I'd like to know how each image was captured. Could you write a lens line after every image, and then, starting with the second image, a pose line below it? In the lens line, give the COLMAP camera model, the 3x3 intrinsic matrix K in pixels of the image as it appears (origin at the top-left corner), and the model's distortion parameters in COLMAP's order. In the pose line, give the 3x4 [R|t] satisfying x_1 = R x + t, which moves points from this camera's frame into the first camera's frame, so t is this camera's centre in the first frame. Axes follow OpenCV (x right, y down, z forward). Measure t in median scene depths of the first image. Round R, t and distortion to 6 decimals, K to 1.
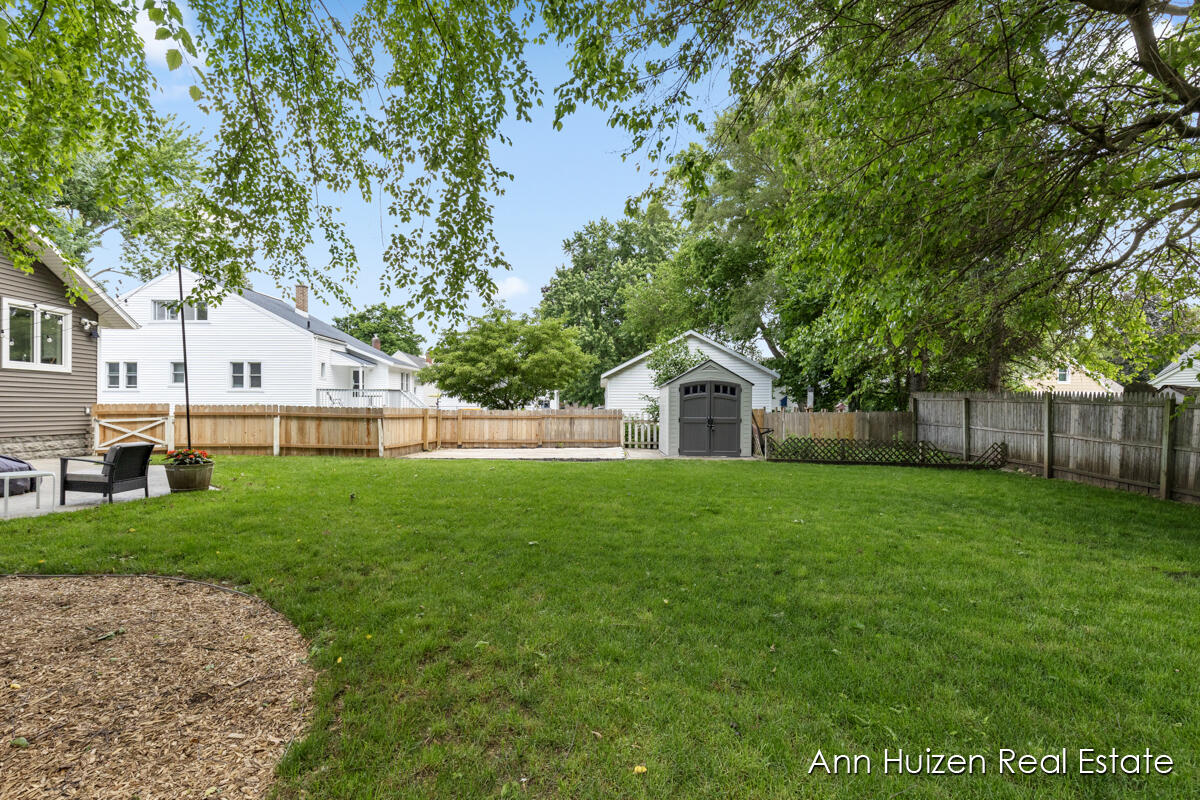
lens RADIAL K [[511.2, 0, 600.0], [0, 511.2, 400.0], [0, 0, 1]] dist [-0.000079, -0.000010]
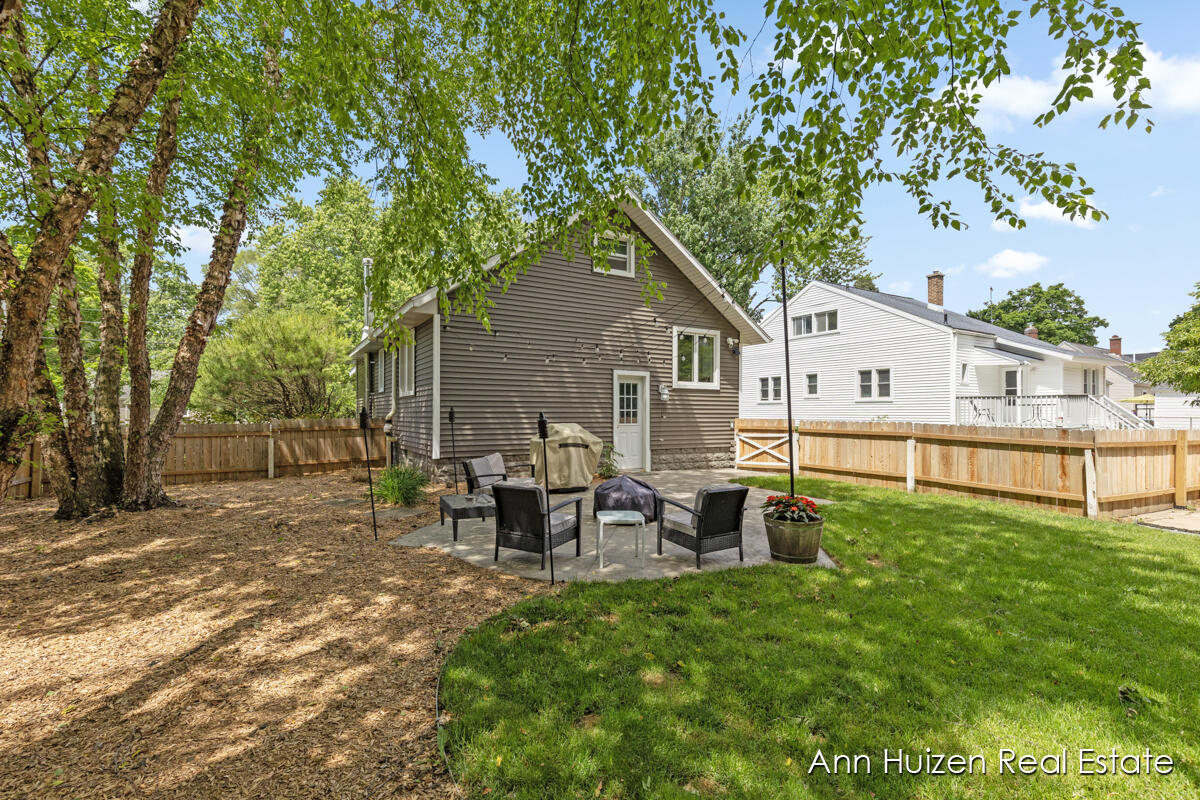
lens RADIAL K [[524.7, 0, 591.7], [0, 524.7, 412.3], [0, 0, 1]] dist [-0.001159, 0.000502]
pose [[0.451768, 0.002067, -0.892133, -0.161456], [0.006997, 0.999958, 0.005860, -0.013061], [0.892108, -0.008890, 0.451734, 0.241575]]
